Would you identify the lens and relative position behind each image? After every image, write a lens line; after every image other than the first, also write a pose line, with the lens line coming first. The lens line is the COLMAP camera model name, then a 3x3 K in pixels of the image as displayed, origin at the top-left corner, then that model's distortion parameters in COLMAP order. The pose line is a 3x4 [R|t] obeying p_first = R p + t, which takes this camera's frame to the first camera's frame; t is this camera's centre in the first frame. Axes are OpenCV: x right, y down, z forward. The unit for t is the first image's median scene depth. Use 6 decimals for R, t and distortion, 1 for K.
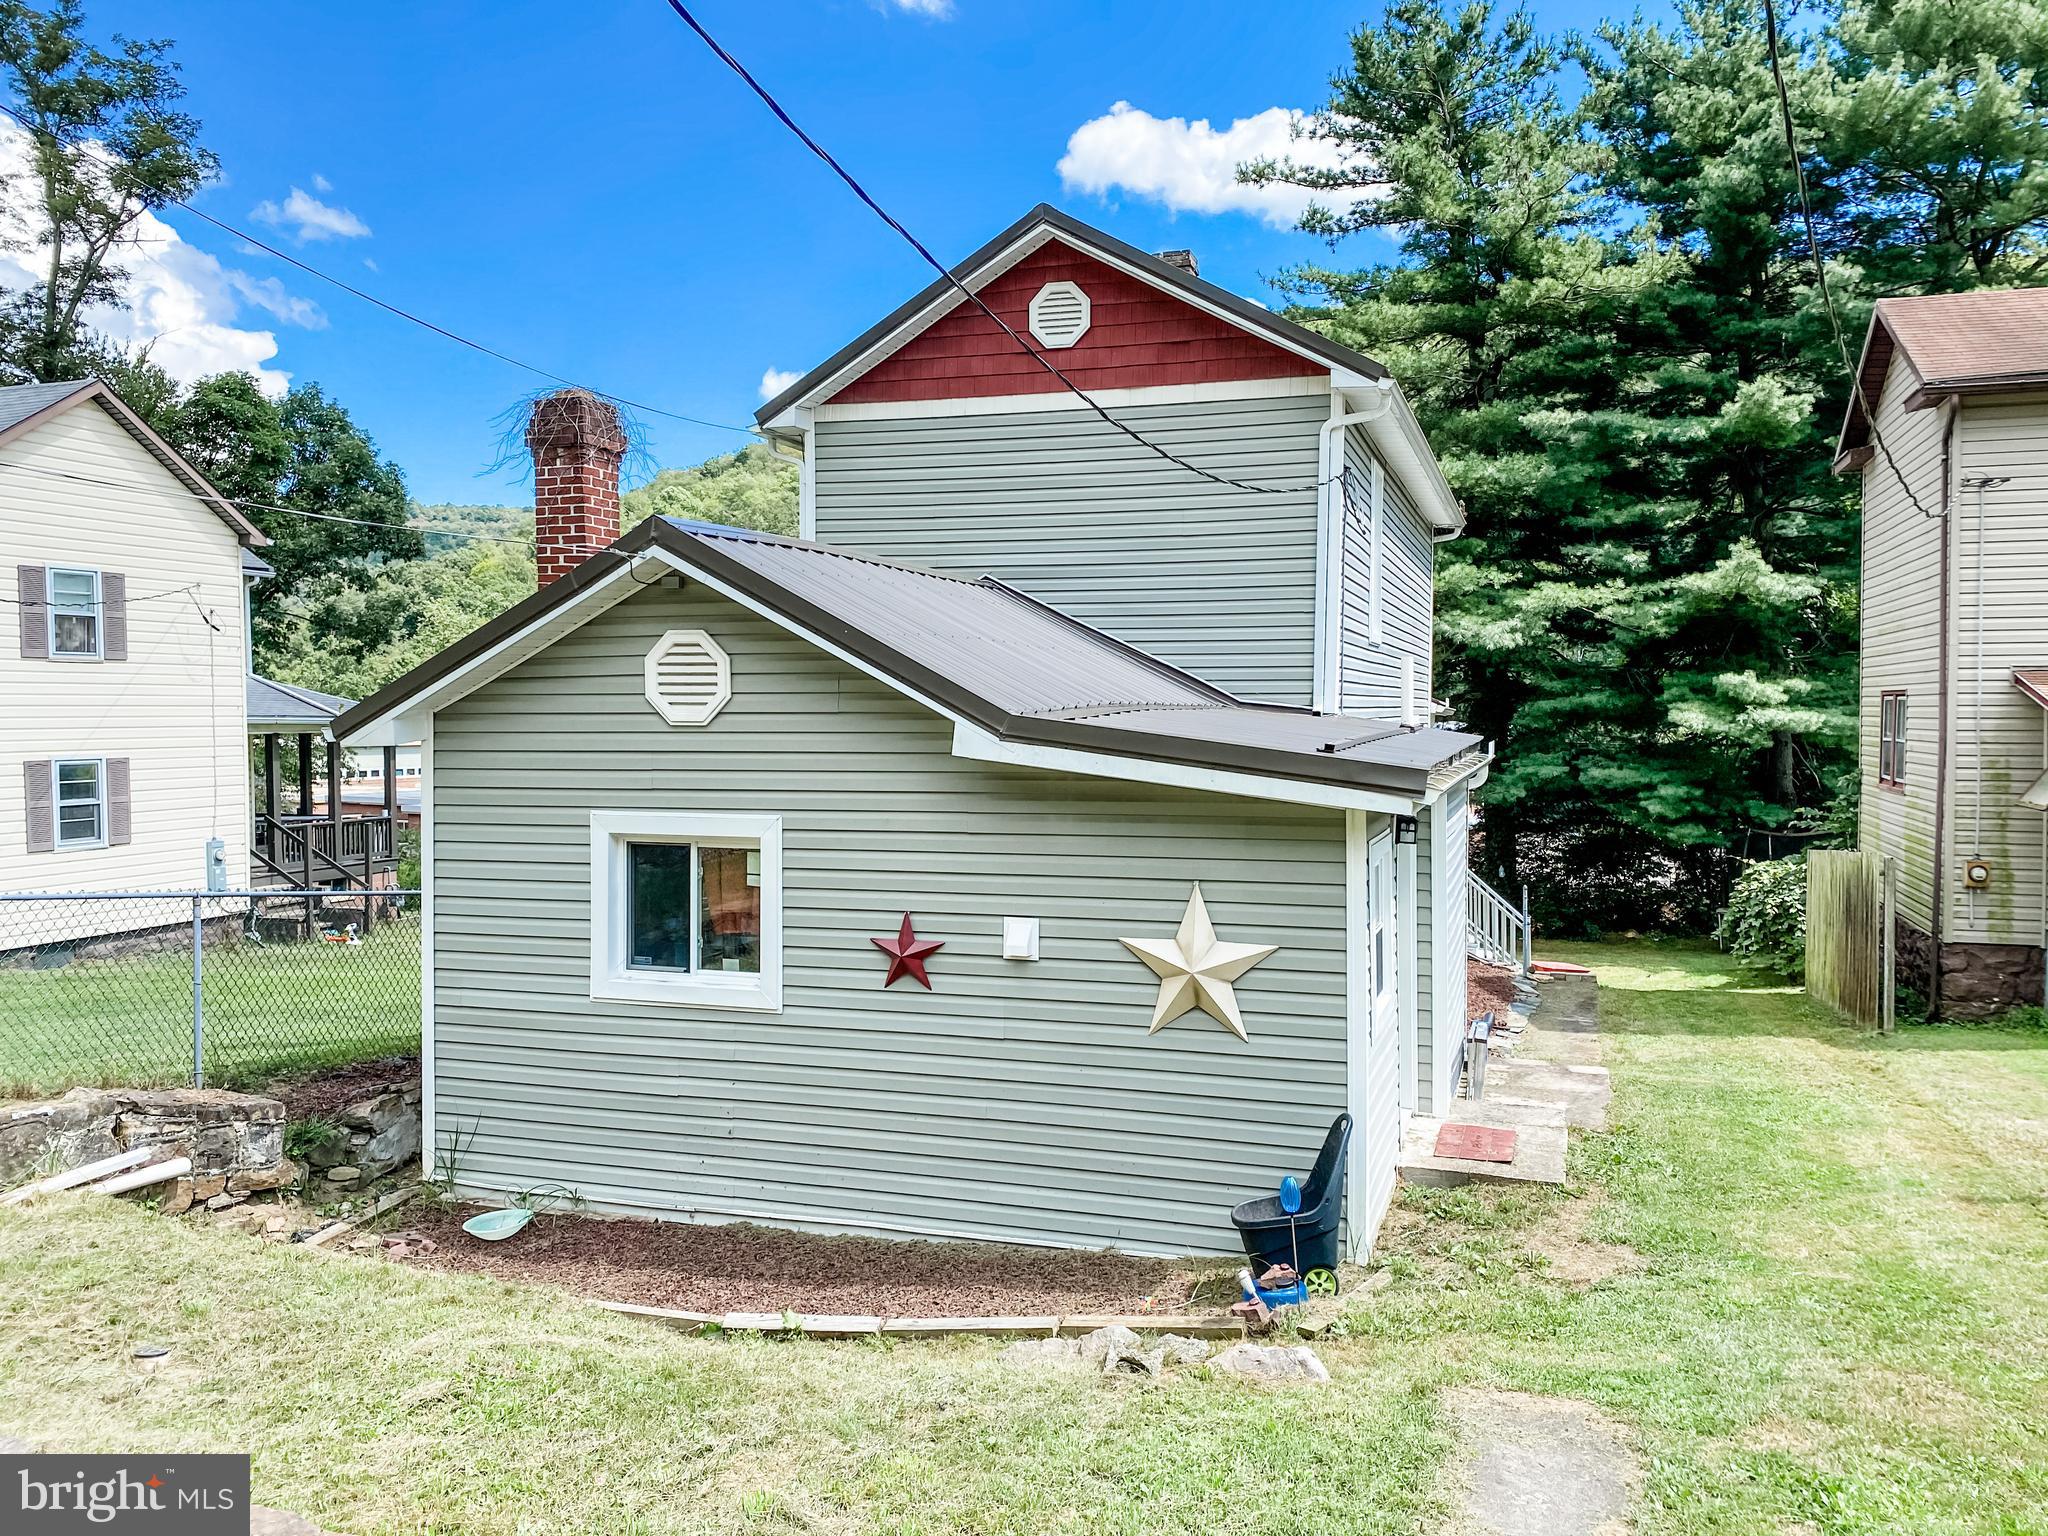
lens RADIAL K [[1555.7, 0, 1024.0], [0, 1555.7, 768.0], [0, 0, 1]] dist [0.011948, 0.002117]
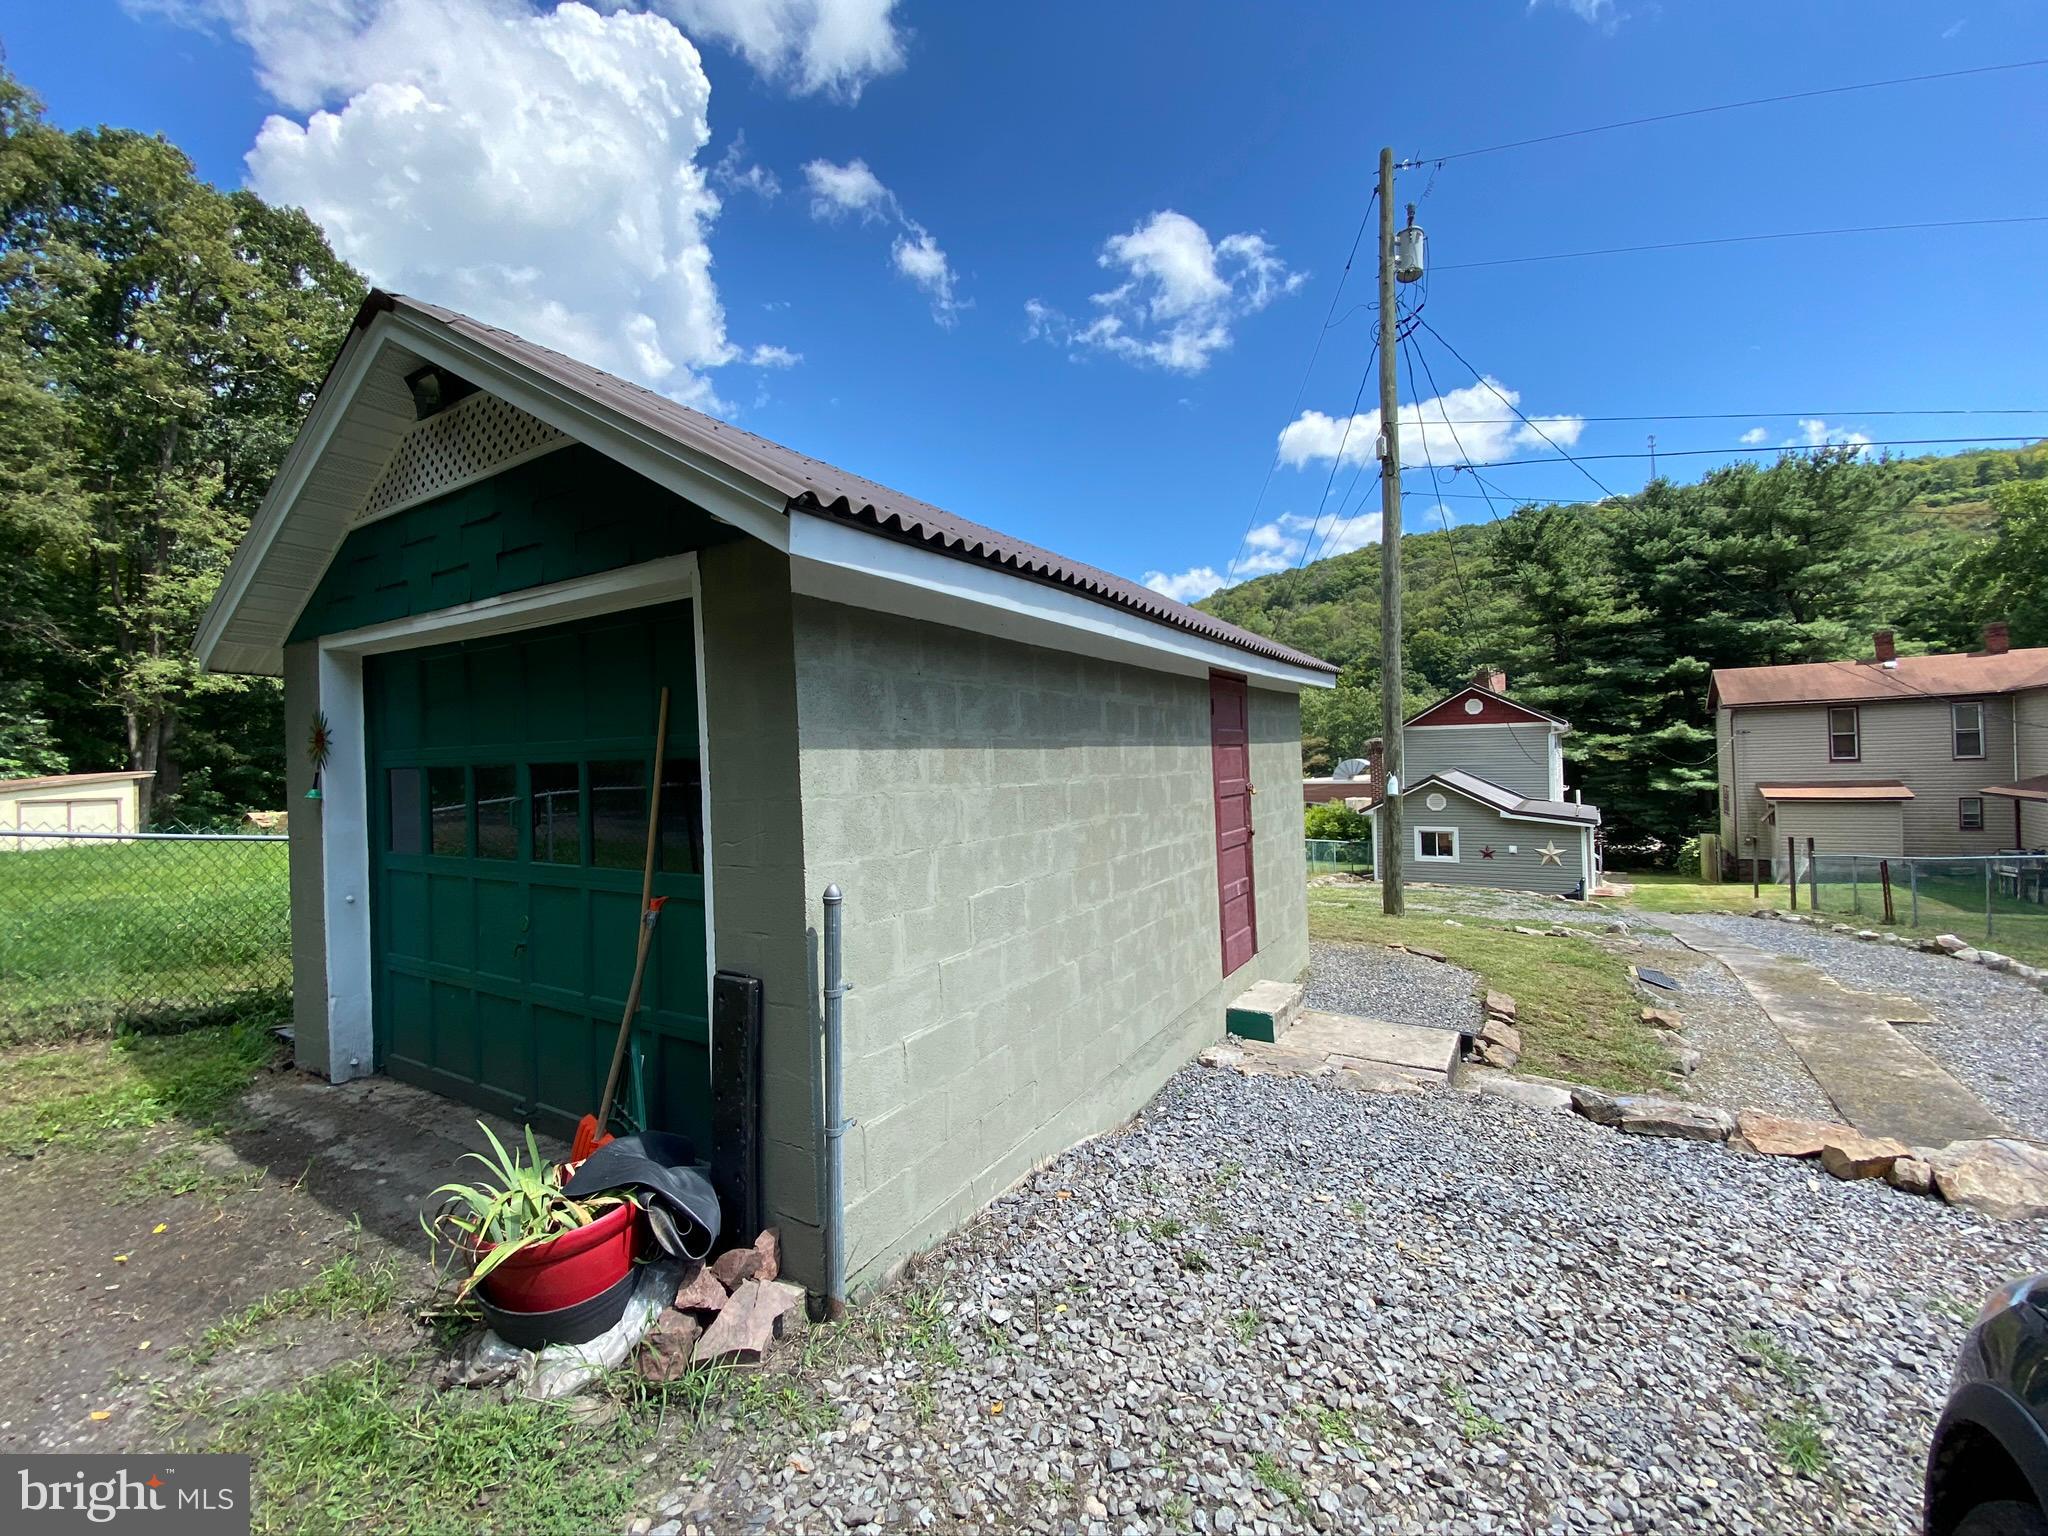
lens RADIAL K [[832.4, 0, 1022.9], [0, 832.4, 757.0], [0, 0, 1]] dist [-0.000524, -0.000130]
pose [[0.965343, -0.025476, -0.259739, -0.260531], [0.014494, 0.998922, -0.044108, -0.033176], [0.260582, 0.038815, 0.964671, -0.673172]]
